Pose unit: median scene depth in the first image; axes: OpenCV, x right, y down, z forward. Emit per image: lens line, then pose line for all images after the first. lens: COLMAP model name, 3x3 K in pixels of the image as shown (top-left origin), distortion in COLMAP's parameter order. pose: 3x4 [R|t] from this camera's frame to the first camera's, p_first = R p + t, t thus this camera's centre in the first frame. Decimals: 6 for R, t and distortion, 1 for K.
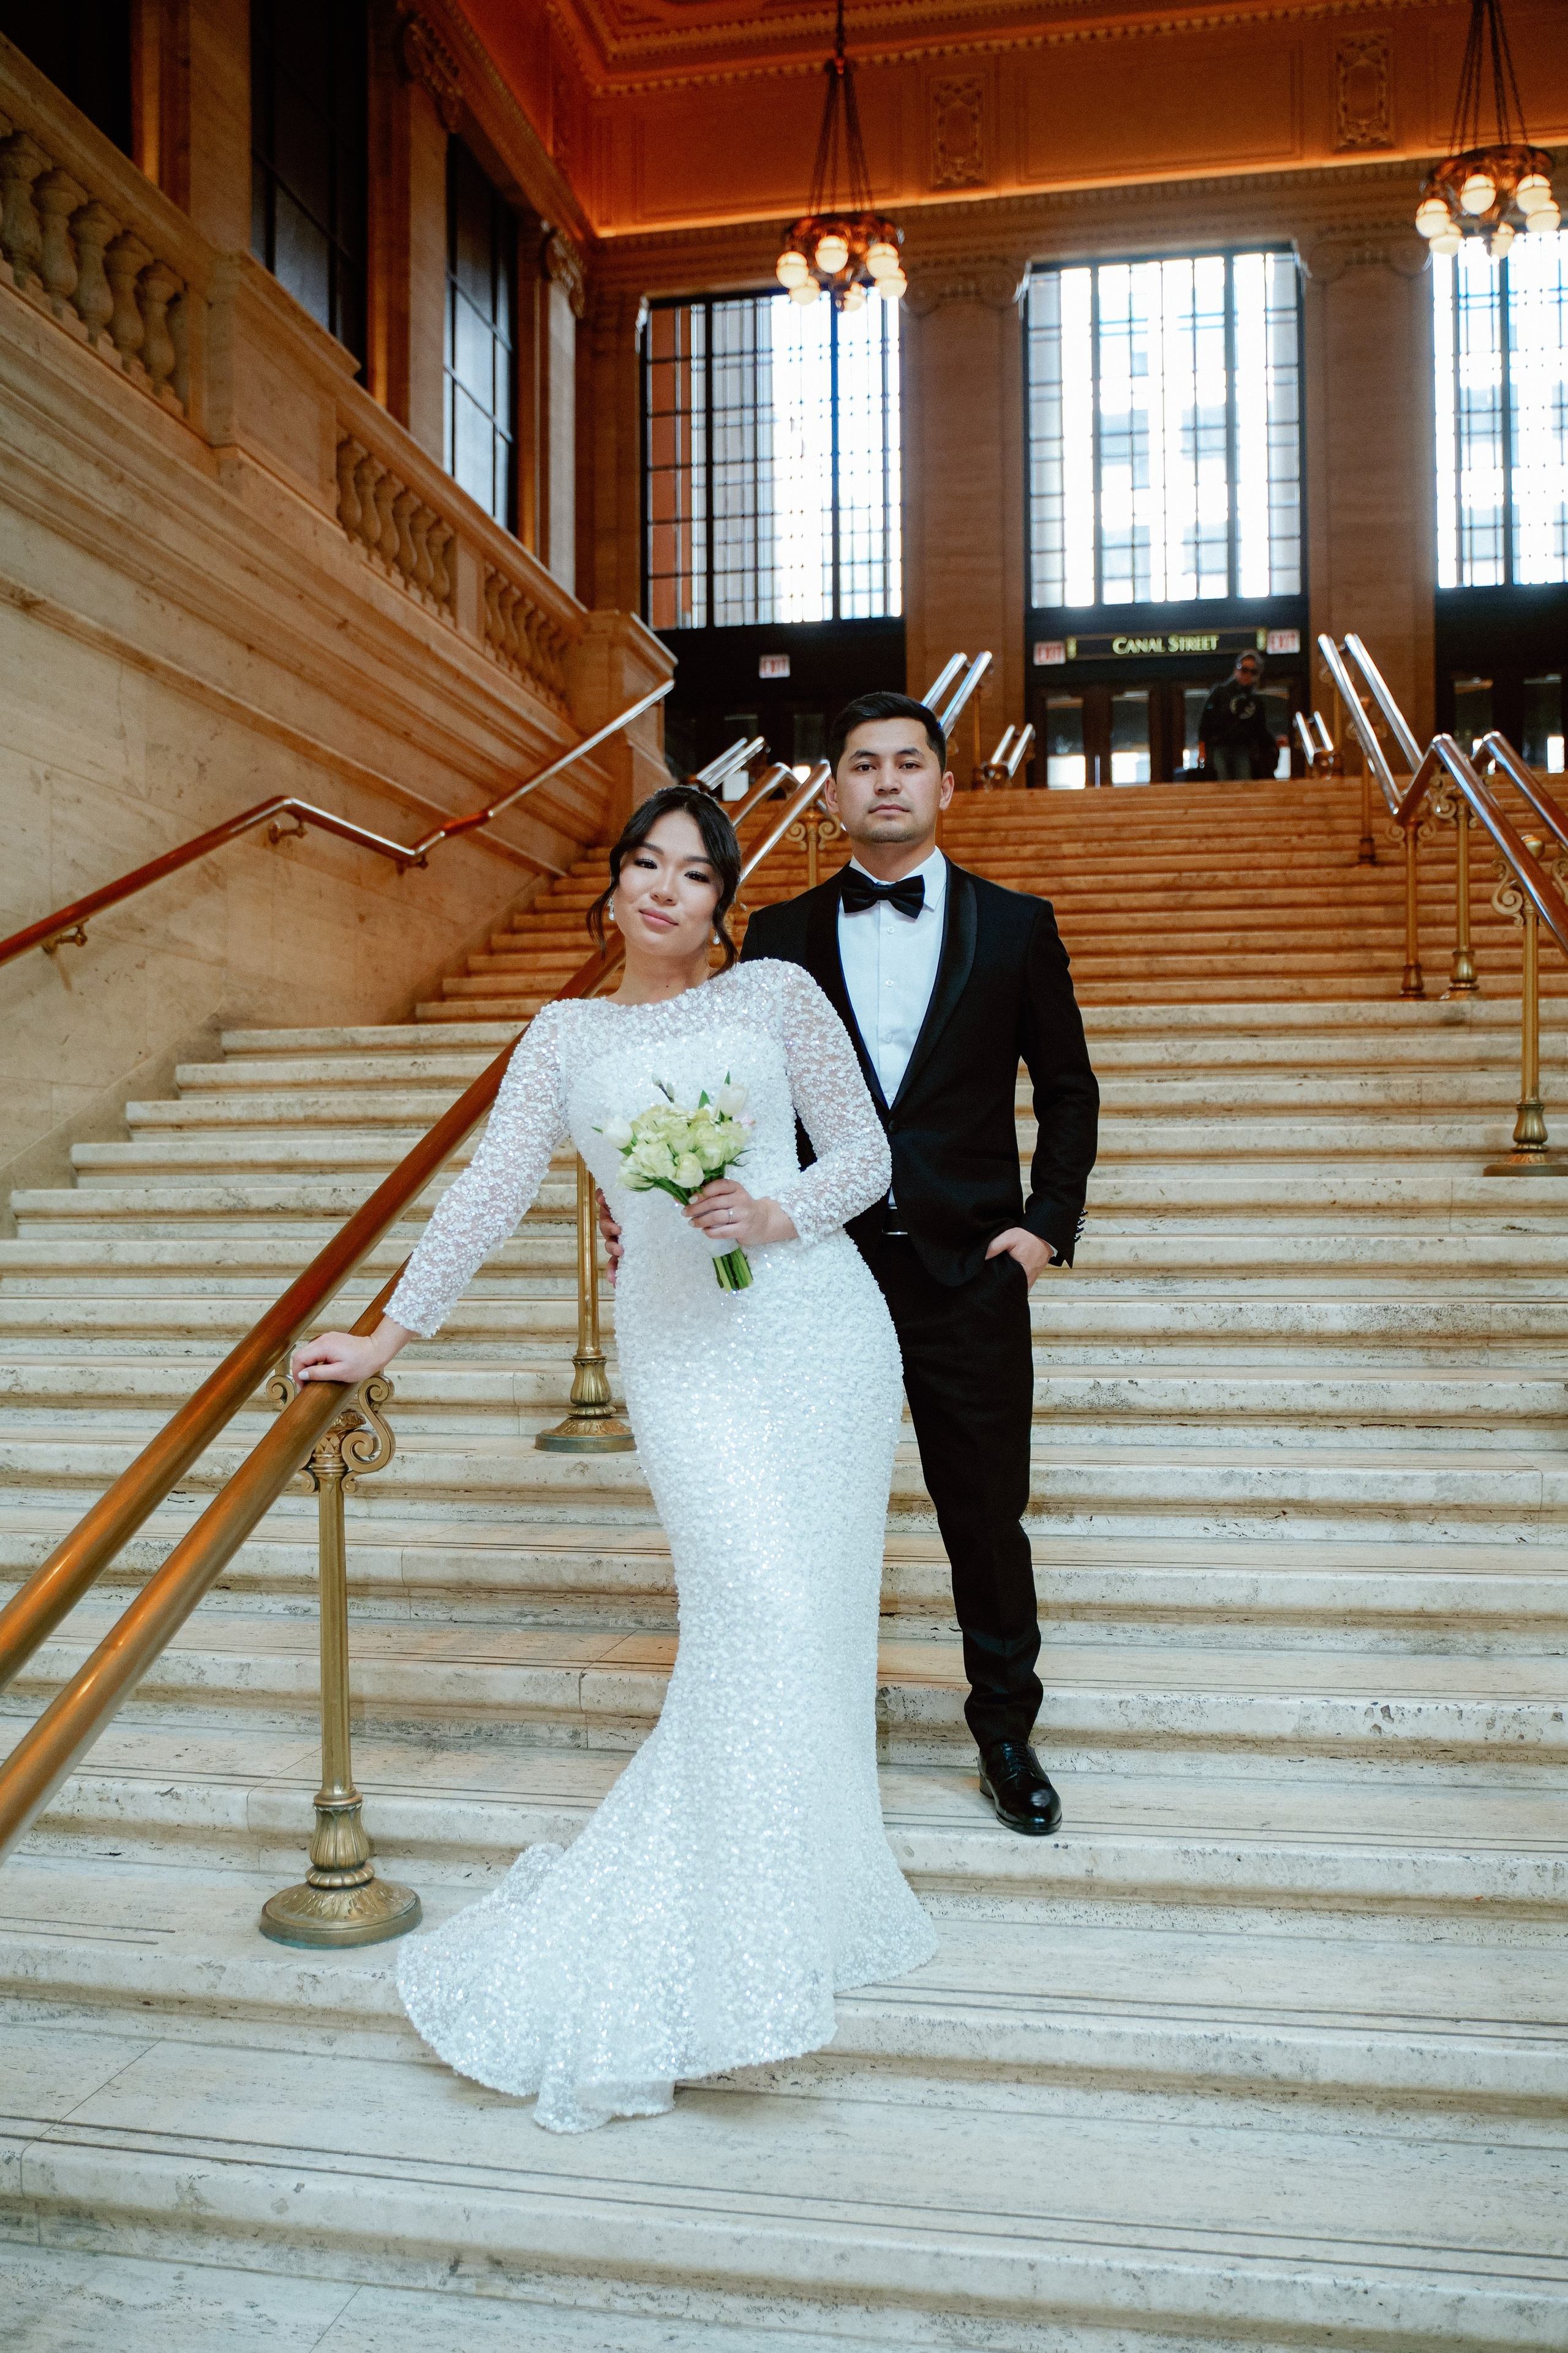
lens RADIAL K [[2029.4, 0, 790.7], [0, 2029.4, 1259.6], [0, 0, 1]] dist [-0.110973, 0.090961]
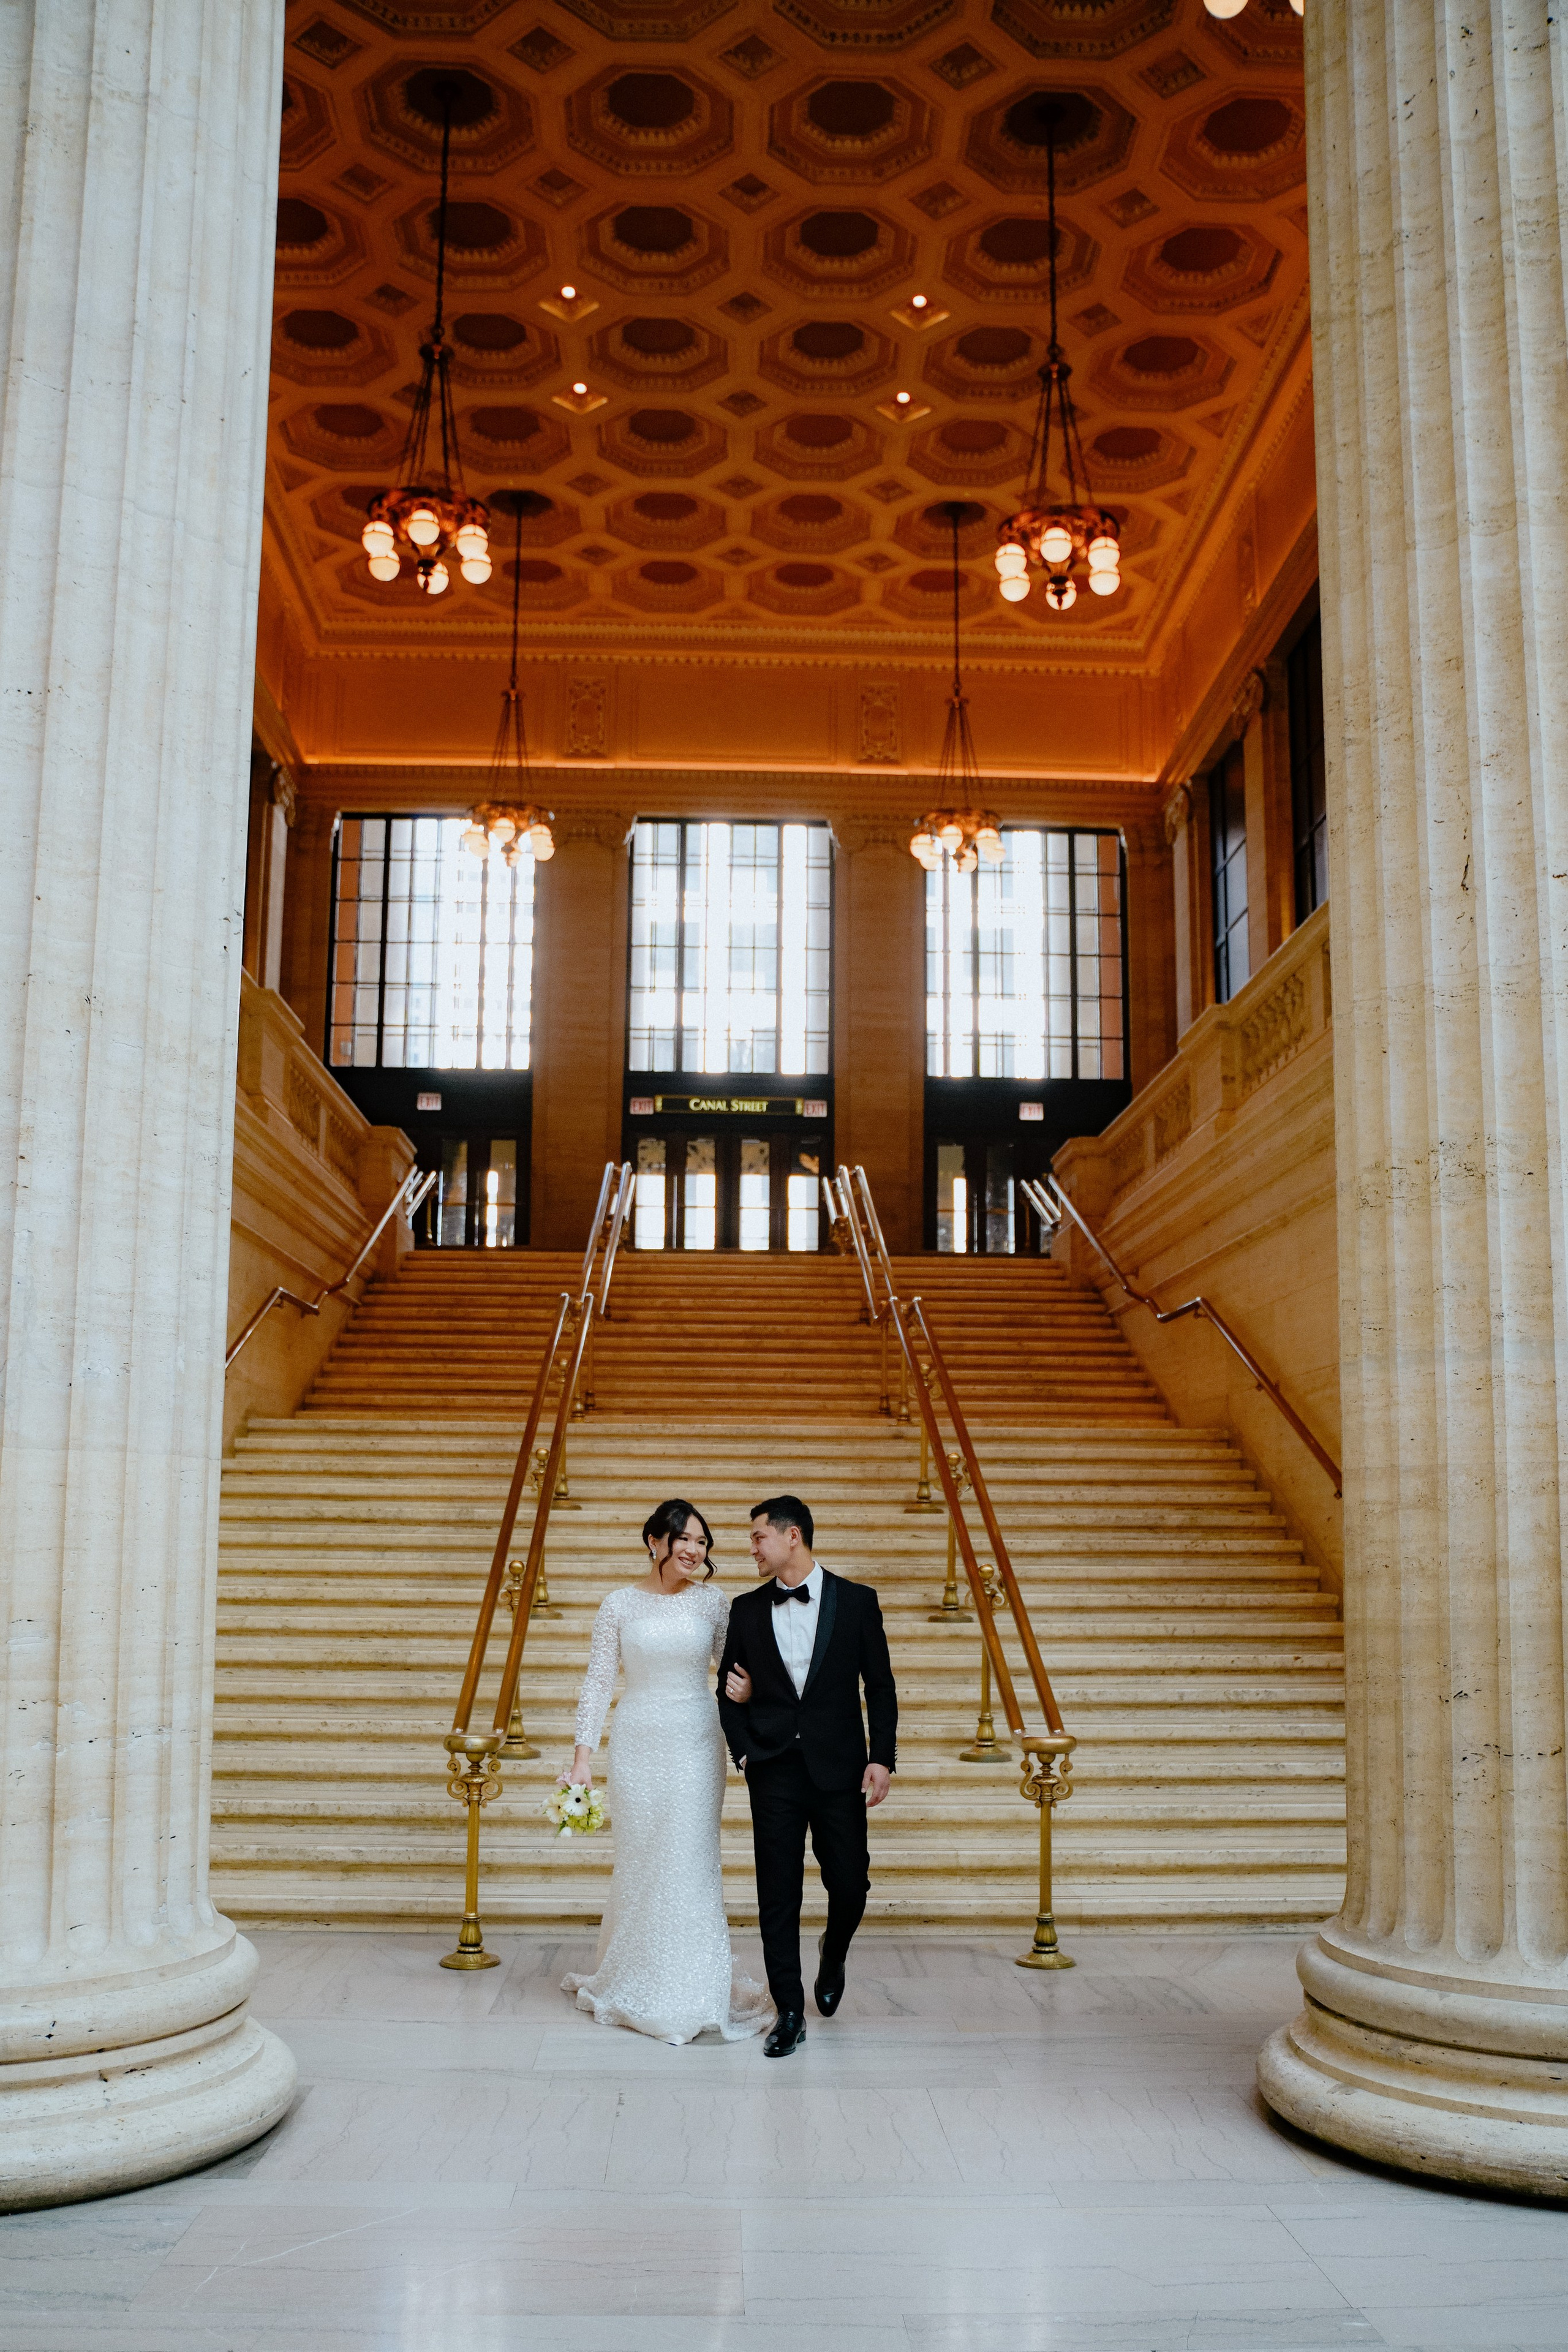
lens RADIAL K [[2028.7, 0, 790.7], [0, 2028.7, 1259.1], [0, 0, 1]] dist [-0.110973, 0.090961]
pose [[0.972821, 0.045616, 0.227020, -0.171832], [-0.008861, 0.987020, -0.160354, 0.023732], [-0.231387, 0.153985, 0.960598, -0.670395]]
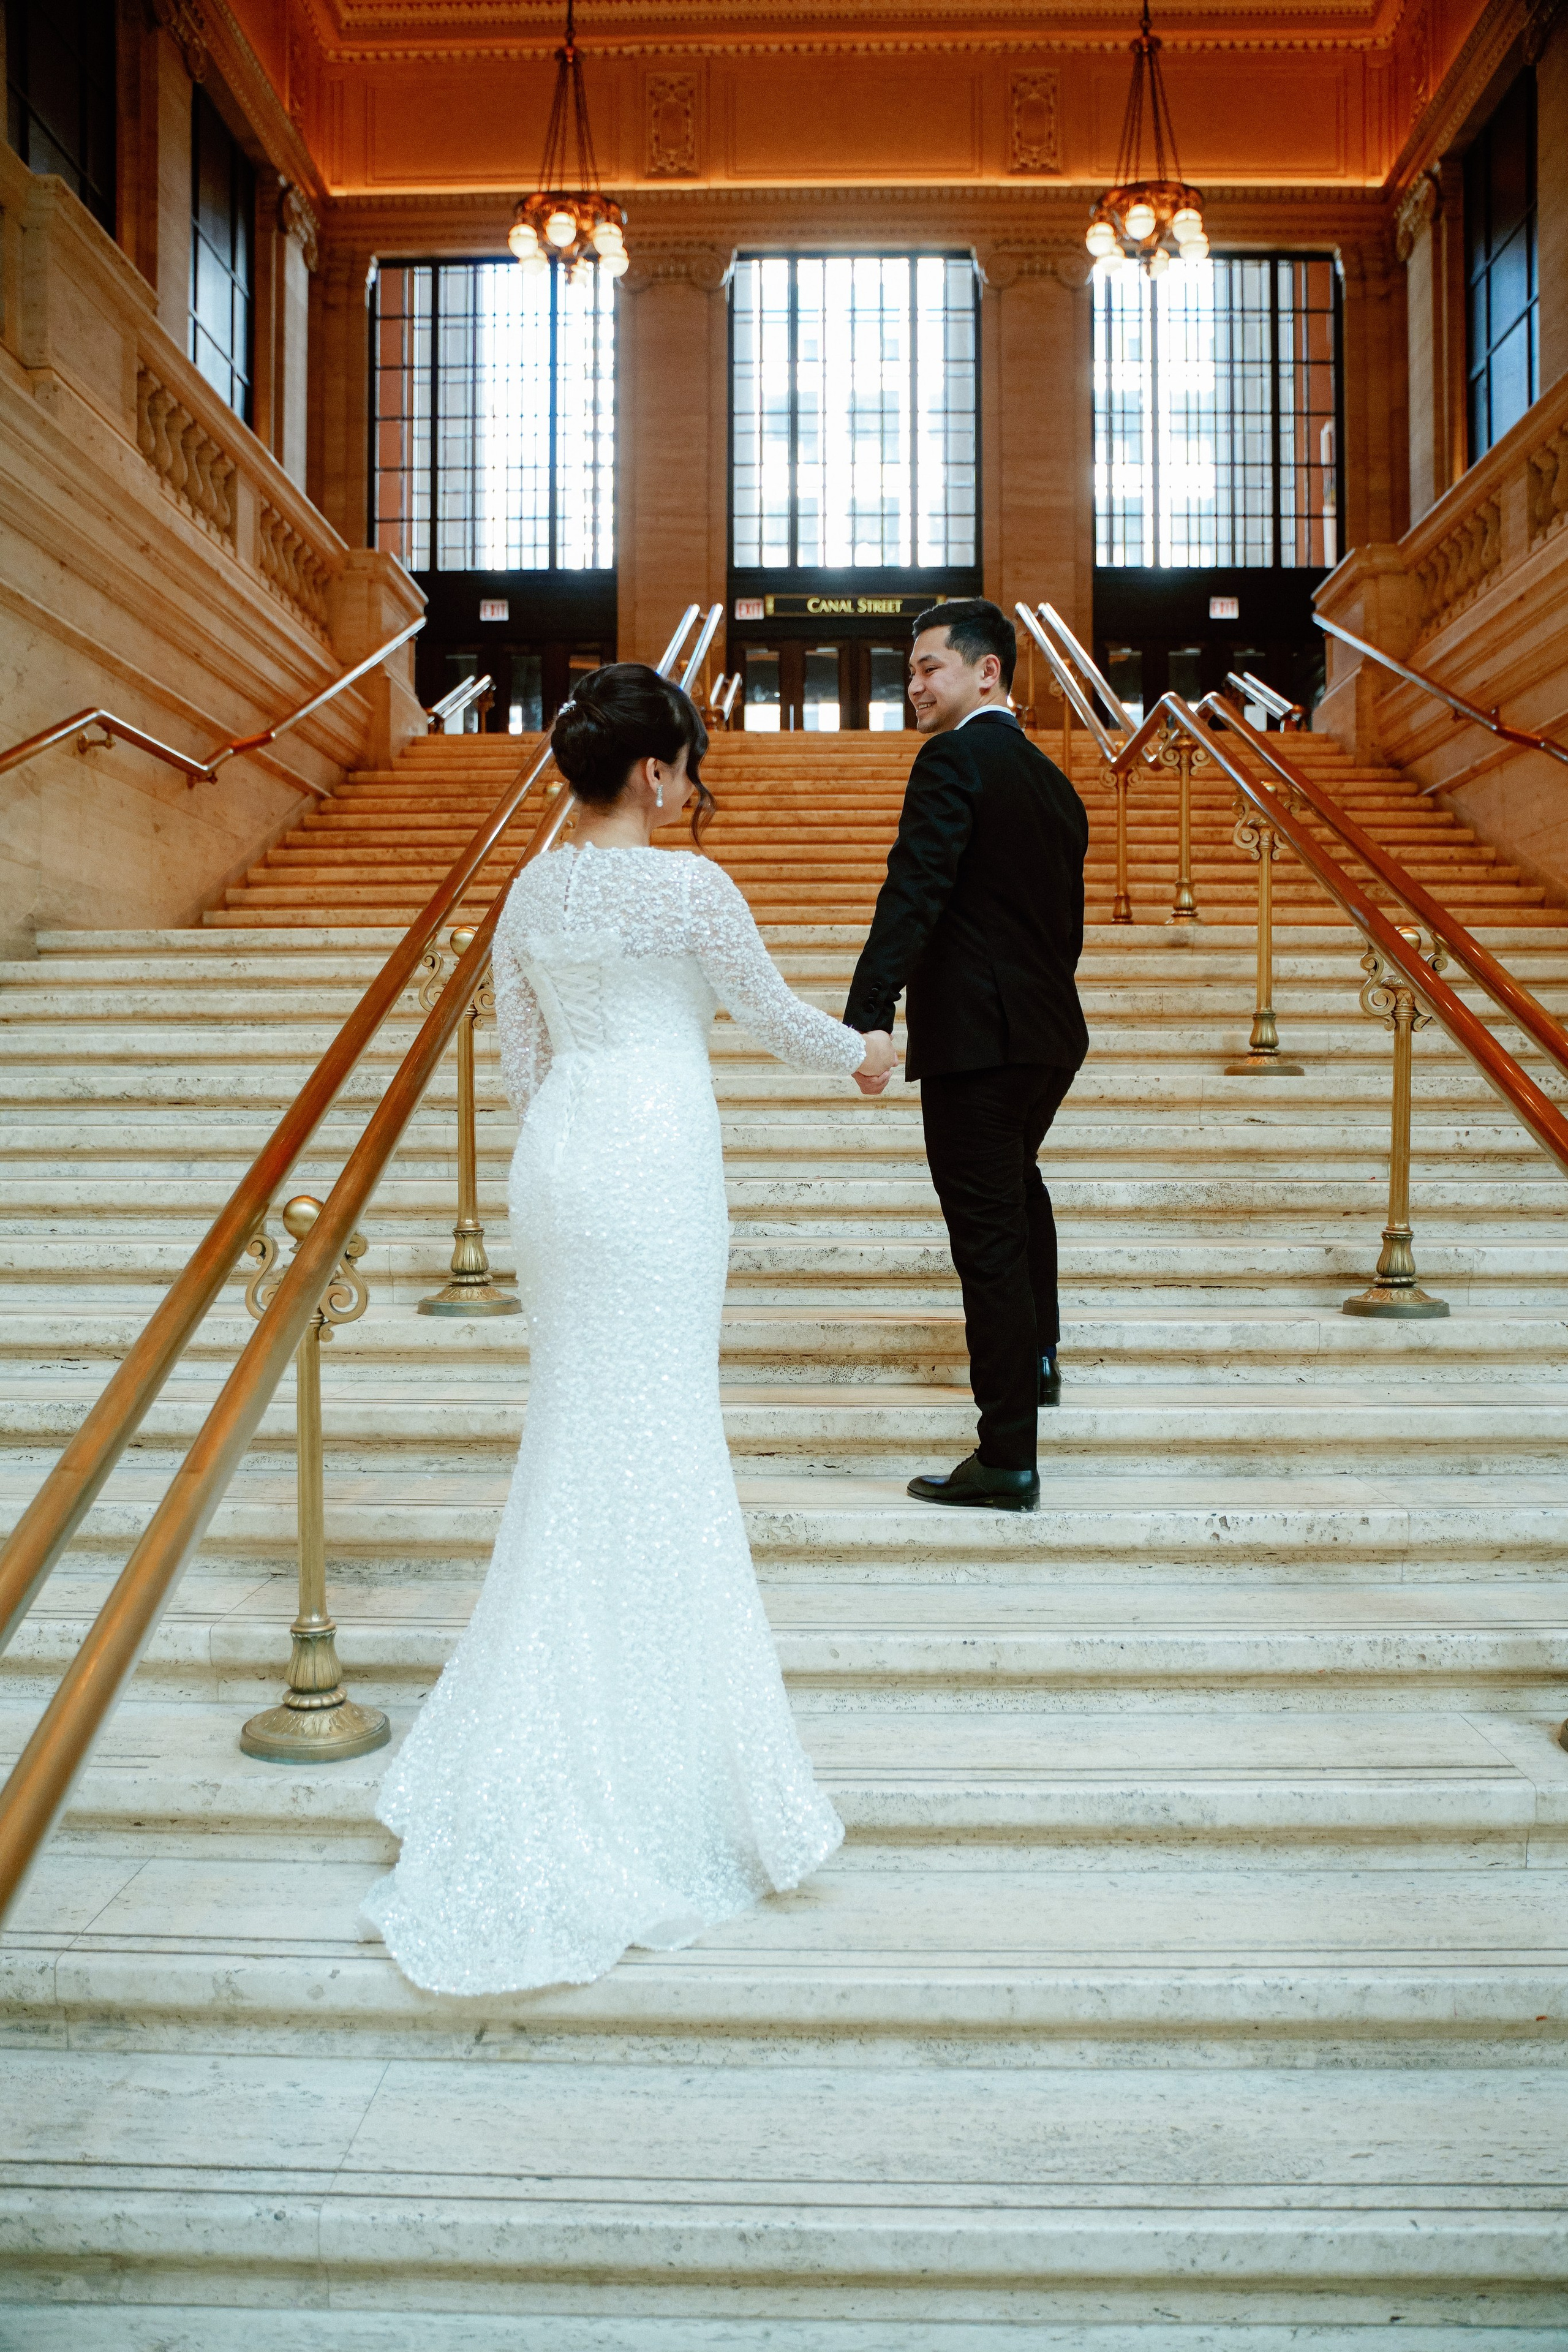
lens RADIAL K [[1881.7, 0, 794.8], [0, 1881.7, 1172.6], [0, 0, 1]] dist [-0.113195, 0.095532]
pose [[0.985328, 0.001883, 0.170659, -0.044945], [-0.002131, 0.999997, 0.001269, 0.007304], [-0.170656, -0.001614, 0.985329, -0.009052]]
